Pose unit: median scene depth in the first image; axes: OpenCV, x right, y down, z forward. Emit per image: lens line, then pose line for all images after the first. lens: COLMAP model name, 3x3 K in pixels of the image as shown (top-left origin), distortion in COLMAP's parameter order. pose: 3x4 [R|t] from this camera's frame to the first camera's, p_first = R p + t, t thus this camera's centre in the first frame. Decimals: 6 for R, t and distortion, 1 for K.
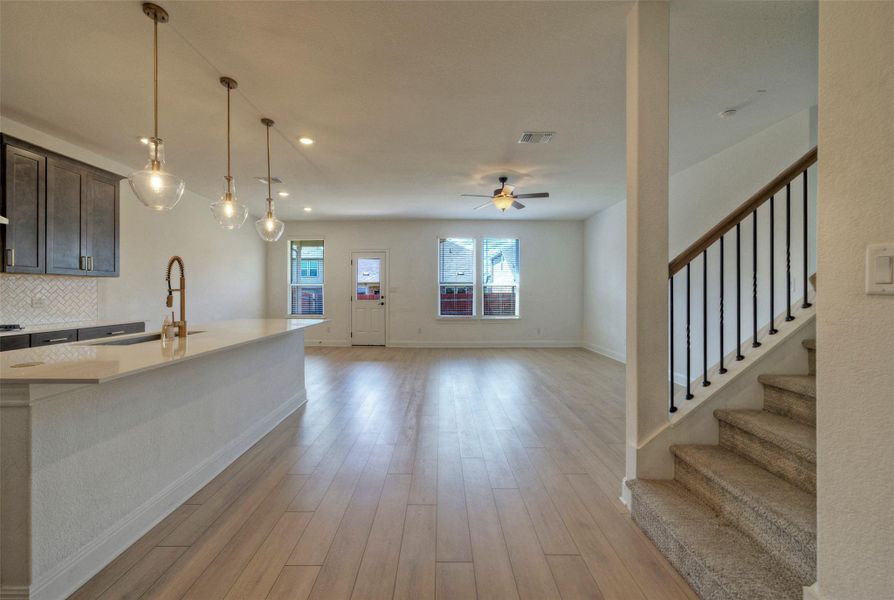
lens RADIAL K [[335.1, 0, 434.7], [0, 335.1, 293.4], [0, 0, 1]] dist [0.004276, 0.000414]
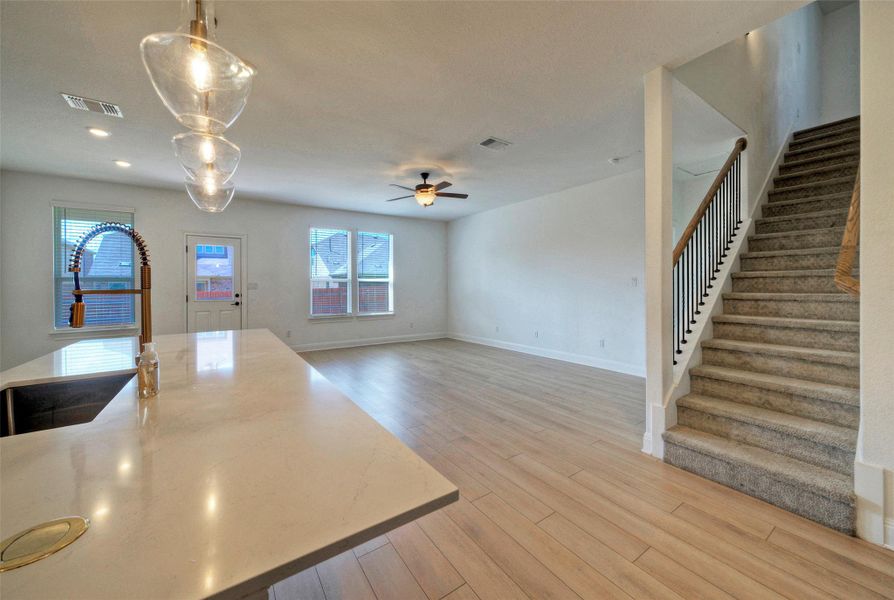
lens RADIAL K [[335.1, 0, 441.4], [0, 335.1, 282.4], [0, 0, 1]] dist [0.004276, 0.000414]
pose [[0.824724, -0.000577, 0.565536, -0.293075], [0.010281, 0.999850, -0.013972, -0.005189], [-0.565442, 0.017338, 0.824606, 0.139577]]
